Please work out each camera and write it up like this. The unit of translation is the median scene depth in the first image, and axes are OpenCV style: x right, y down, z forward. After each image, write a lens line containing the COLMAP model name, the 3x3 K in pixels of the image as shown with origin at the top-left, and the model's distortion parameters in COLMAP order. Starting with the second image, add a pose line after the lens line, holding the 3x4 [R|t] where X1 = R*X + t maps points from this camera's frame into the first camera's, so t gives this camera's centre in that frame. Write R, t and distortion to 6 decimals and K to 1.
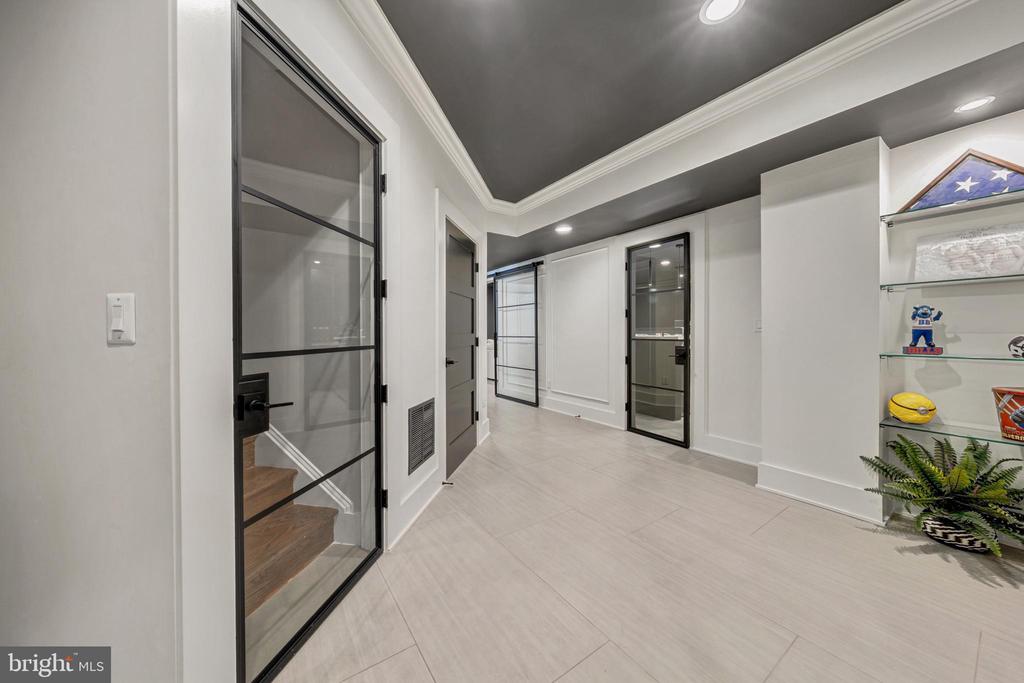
lens RADIAL K [[353.2, 0, 510.9], [0, 353.2, 334.9], [0, 0, 1]] dist [0.000307, -0.000492]
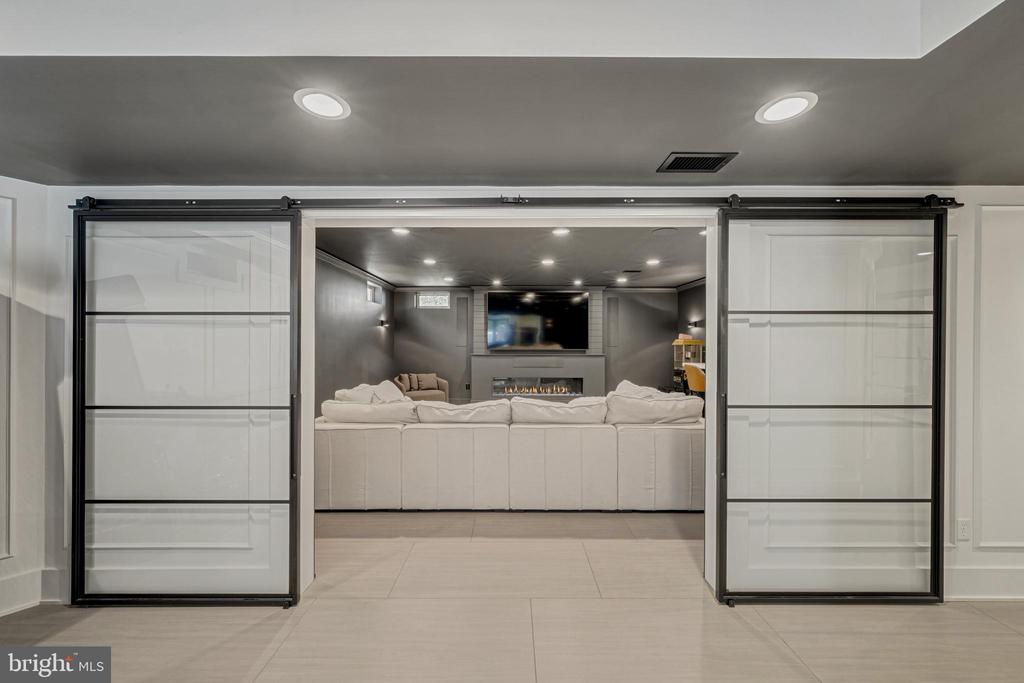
lens RADIAL K [[399.5, 0, 512.1], [0, 399.5, 342.1], [0, 0, 1]] dist [-0.000797, -0.000391]
pose [[0.575246, 0.008840, 0.817933, -0.502322], [0.003718, 0.999903, -0.013421, -0.054387], [-0.817972, 0.010761, 0.575158, 1.113858]]
